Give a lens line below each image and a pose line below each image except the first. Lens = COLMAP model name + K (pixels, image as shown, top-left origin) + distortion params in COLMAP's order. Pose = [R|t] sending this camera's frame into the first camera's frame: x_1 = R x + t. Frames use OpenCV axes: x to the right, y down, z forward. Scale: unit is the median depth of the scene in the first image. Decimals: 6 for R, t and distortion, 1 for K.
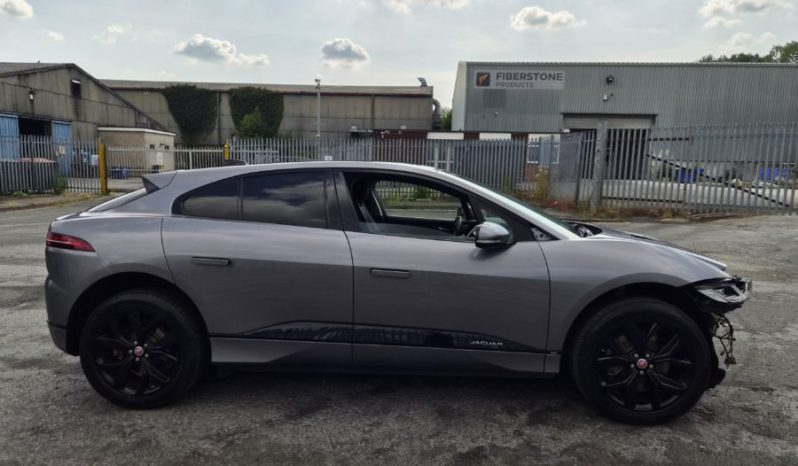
lens RADIAL K [[537.2, 0, 399.0], [0, 537.2, 233.0], [0, 0, 1]] dist [0.063362, -0.033175]
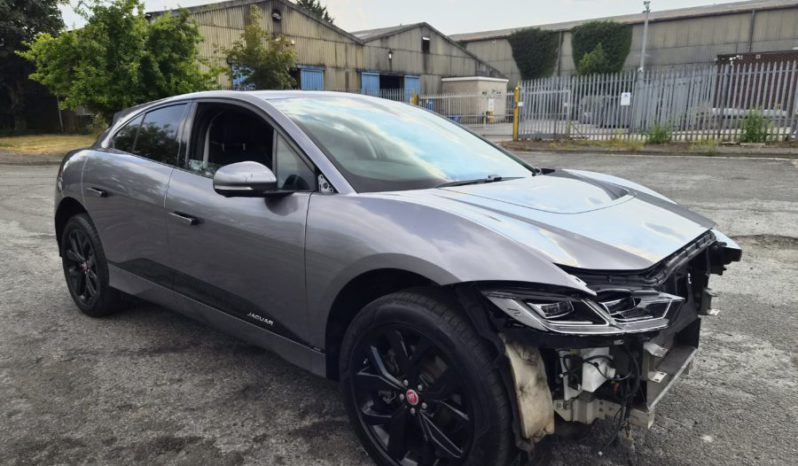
lens RADIAL K [[537.2, 0, 399.0], [0, 537.2, 233.0], [0, 0, 1]] dist [0.063362, -0.033175]
pose [[0.800116, 0.106211, -0.590367, 0.072689], [-0.047453, 0.992322, 0.114213, -0.001762], [0.597965, -0.063369, 0.799013, 0.046836]]
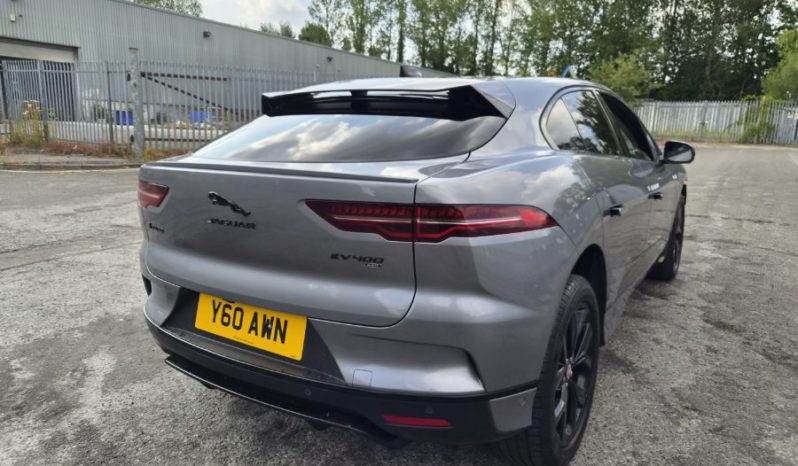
lens RADIAL K [[537.2, 0, 399.0], [0, 537.2, 233.0], [0, 0, 1]] dist [0.063362, -0.033175]
pose [[0.488685, -0.182322, 0.853197, -0.107816], [0.093817, 0.983232, 0.156374, -0.006188], [-0.867402, 0.003627, 0.497596, 0.084556]]
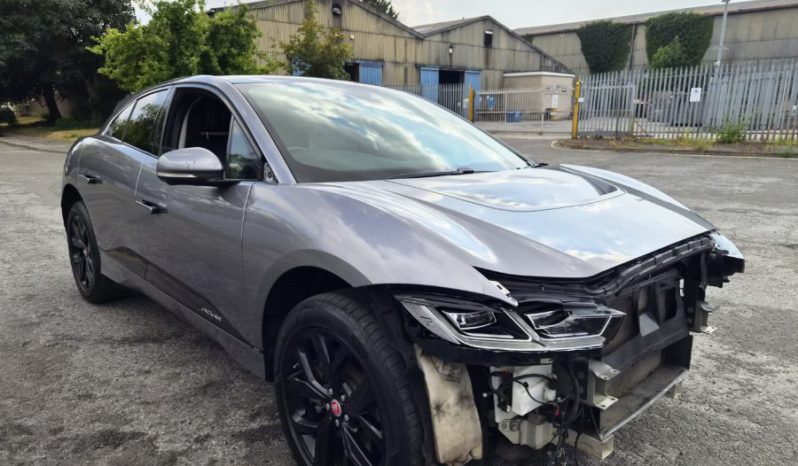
lens RADIAL K [[538.6, 0, 406.2], [0, 538.6, 241.3], [0, 0, 1]] dist [0.057855, -0.033225]
pose [[0.733692, 0.143052, -0.664253, 0.079433], [-0.066236, 0.987989, 0.139612, -0.001707], [0.676246, -0.058435, 0.734355, 0.059542]]
